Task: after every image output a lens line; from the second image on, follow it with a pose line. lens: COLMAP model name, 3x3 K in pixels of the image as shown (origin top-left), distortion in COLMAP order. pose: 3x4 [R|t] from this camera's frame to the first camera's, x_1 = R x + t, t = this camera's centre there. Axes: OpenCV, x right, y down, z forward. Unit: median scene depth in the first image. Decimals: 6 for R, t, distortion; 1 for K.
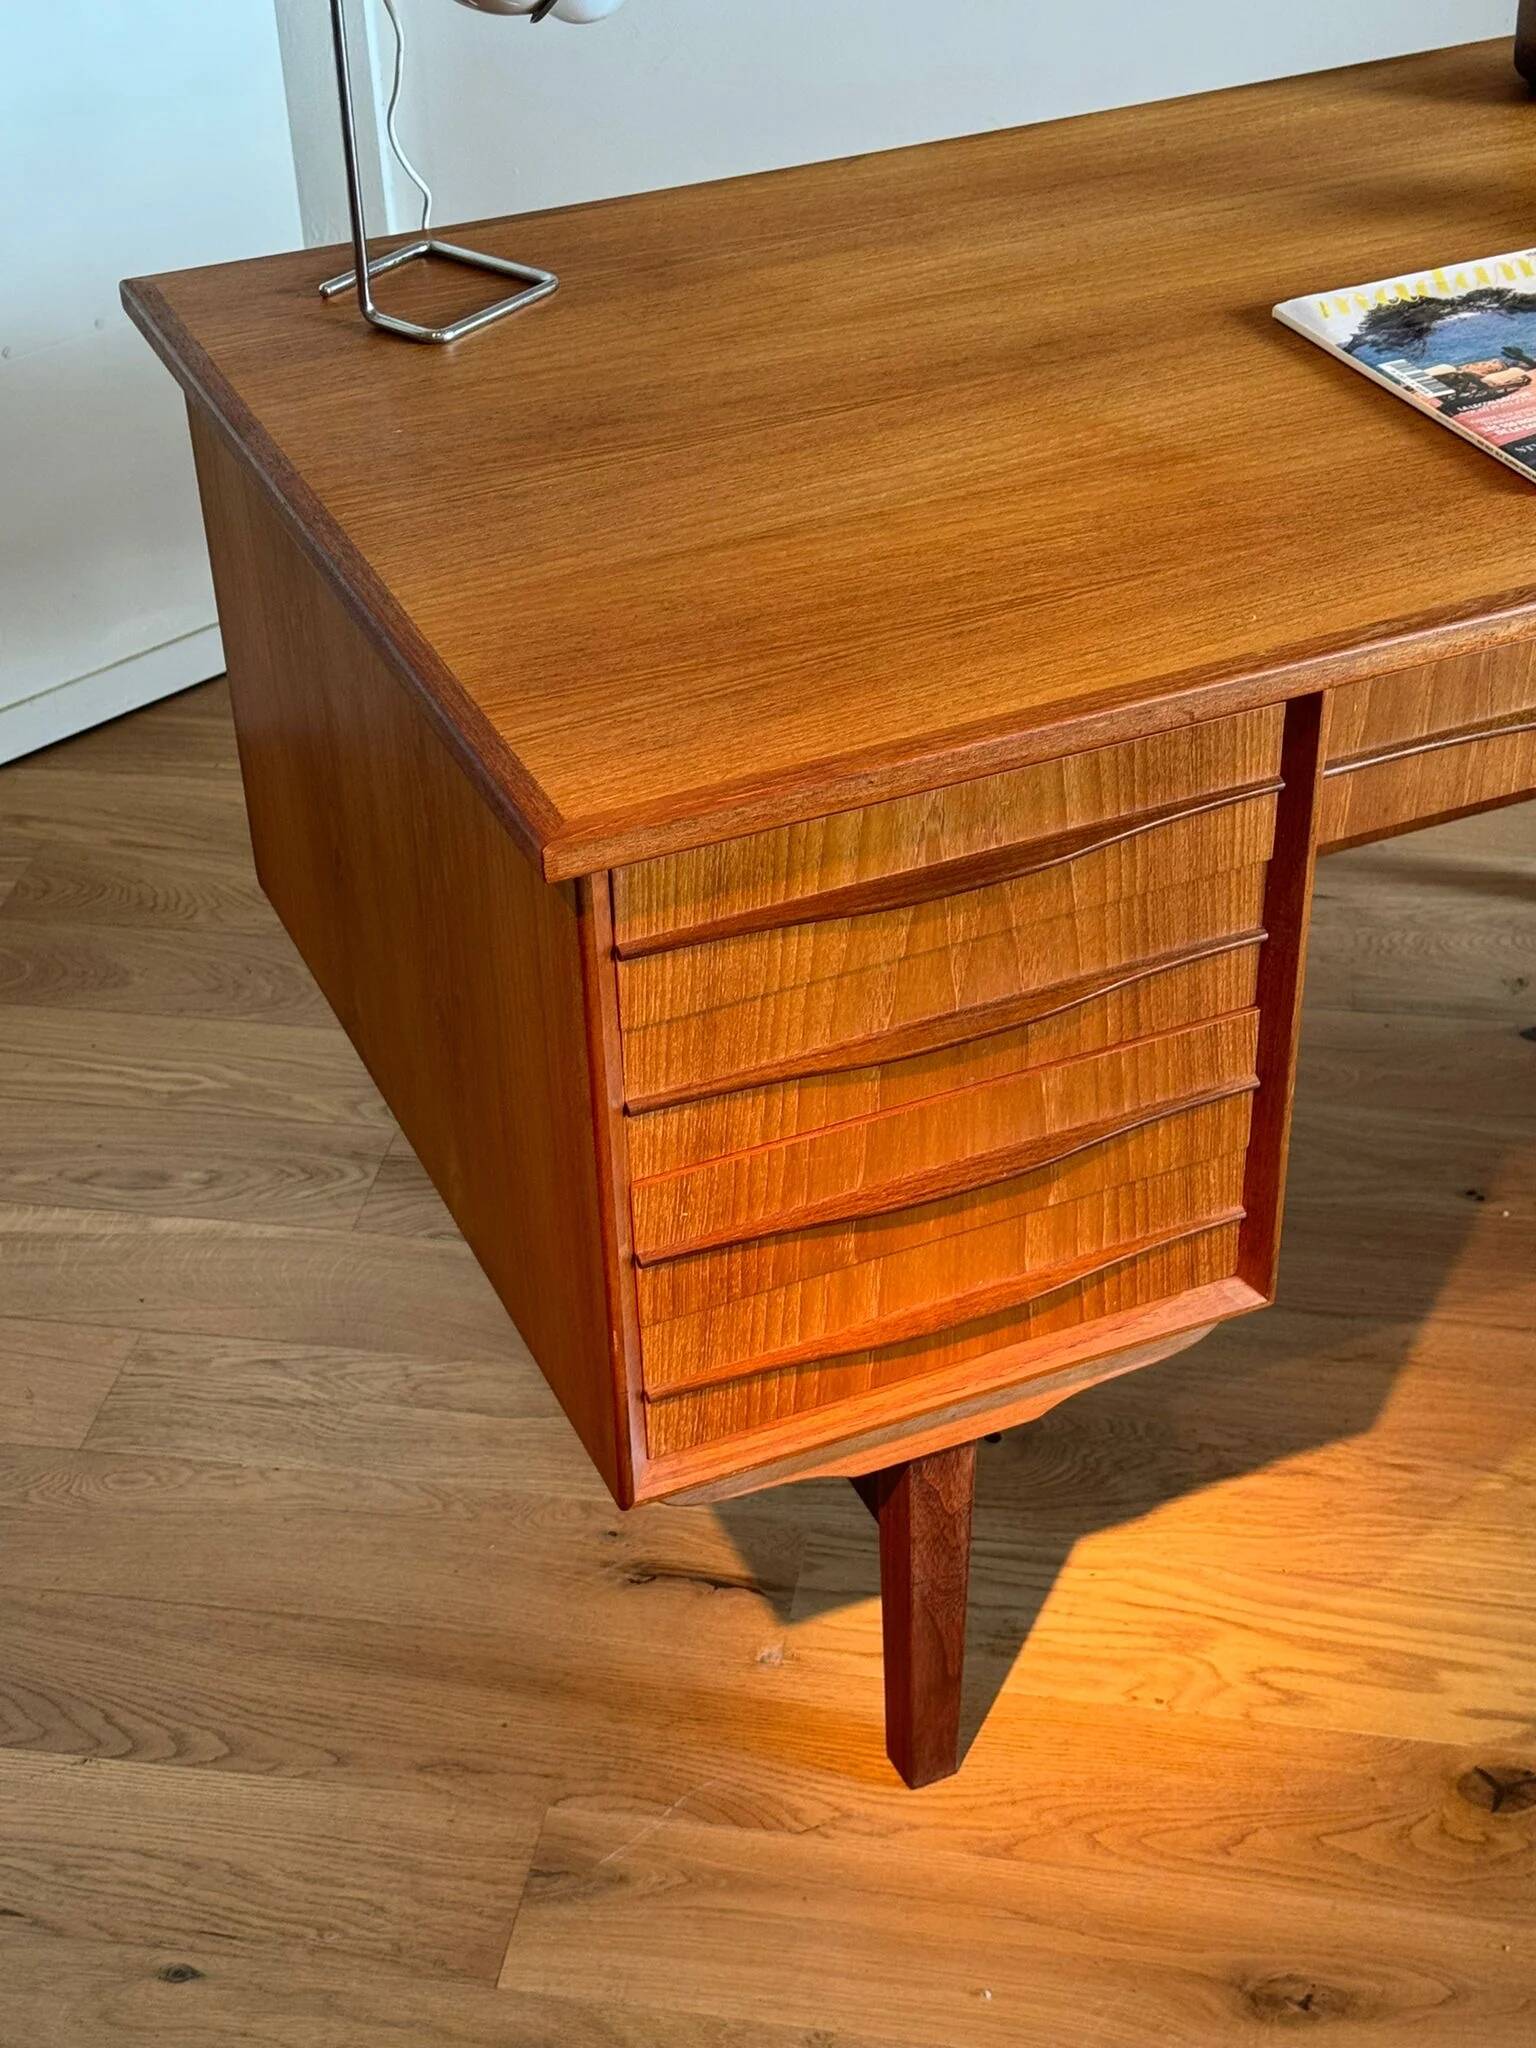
lens RADIAL K [[3036.1, 0, 771.7], [0, 3036.1, 1035.4], [0, 0, 1]] dist [0.224309, -0.421464]
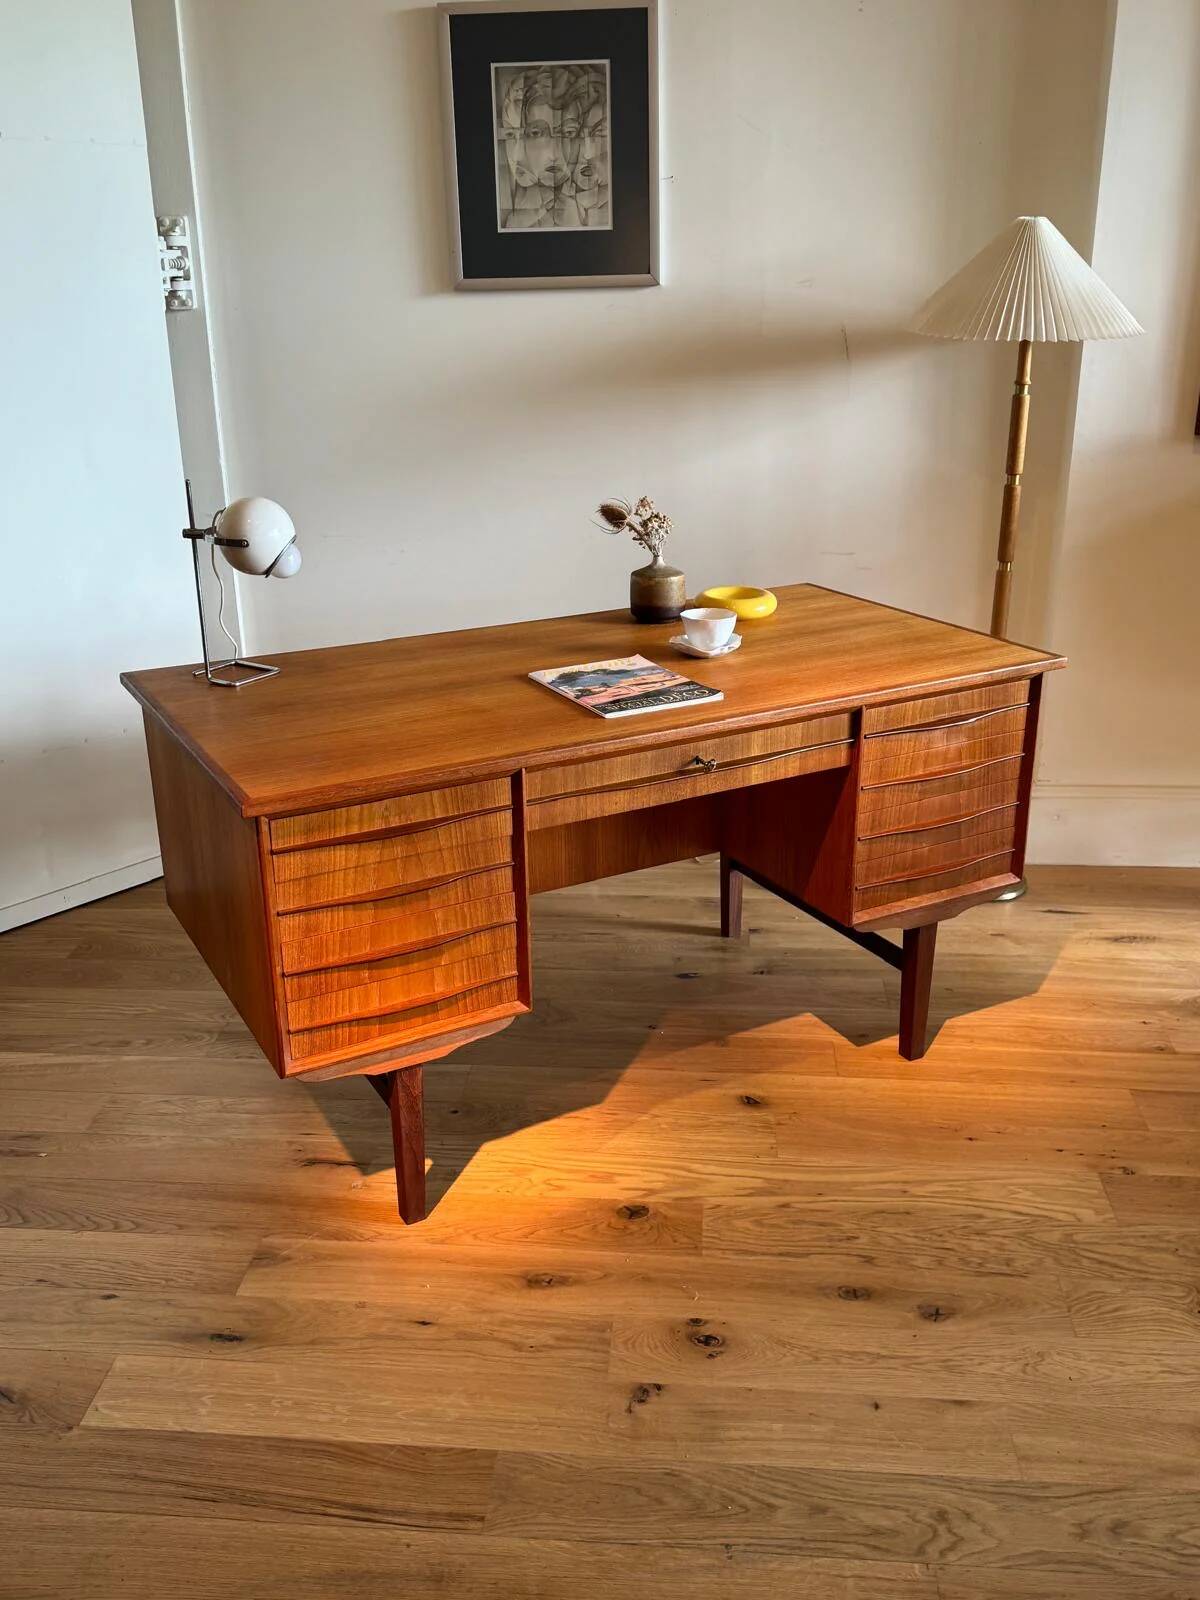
lens RADIAL K [[1486.5, 0, 594.8], [0, 1486.5, 798.7], [0, 0, 1]] dist [0.122903, -0.008407]
pose [[0.997297, -0.016718, 0.071551, 0.127867], [0.034340, 0.966934, -0.252705, 0.243975], [-0.064961, 0.254479, 0.964894, -0.341617]]
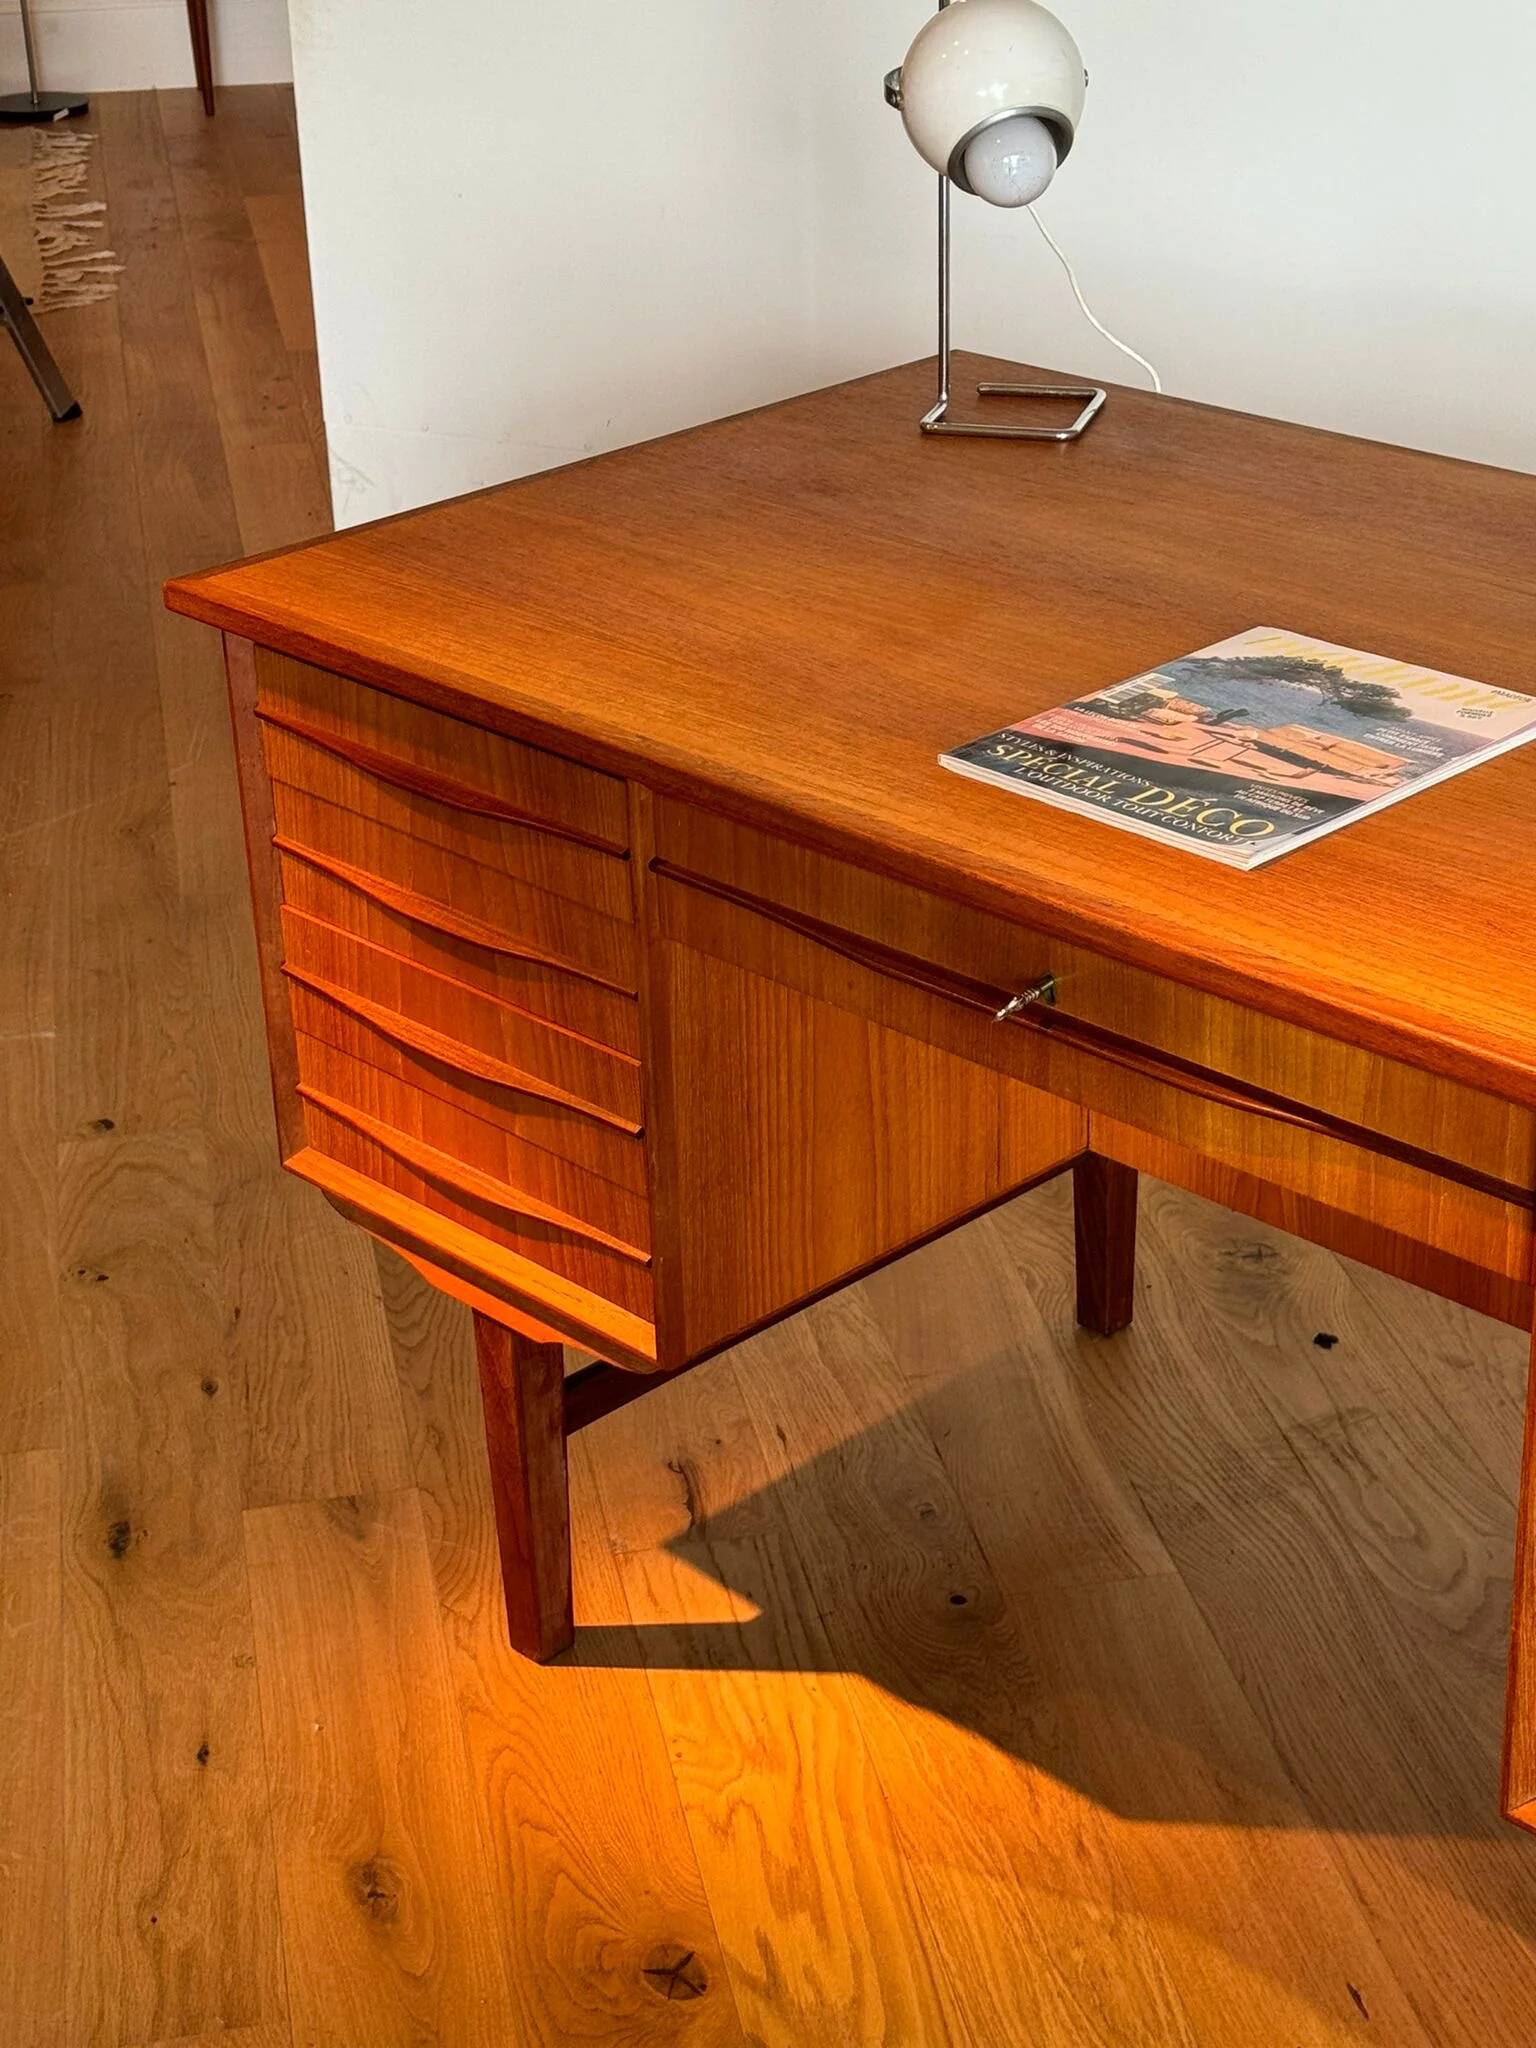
lens RADIAL K [[3387.2, 0, 766.7], [0, 3387.2, 1026.1], [0, 0, 1]] dist [0.178440, -0.012905]
pose [[0.351845, 0.419541, -0.836774, 1.147452], [-0.516651, 0.832474, 0.200145, -0.278900], [0.780562, 0.361900, 0.509658, 0.361908]]
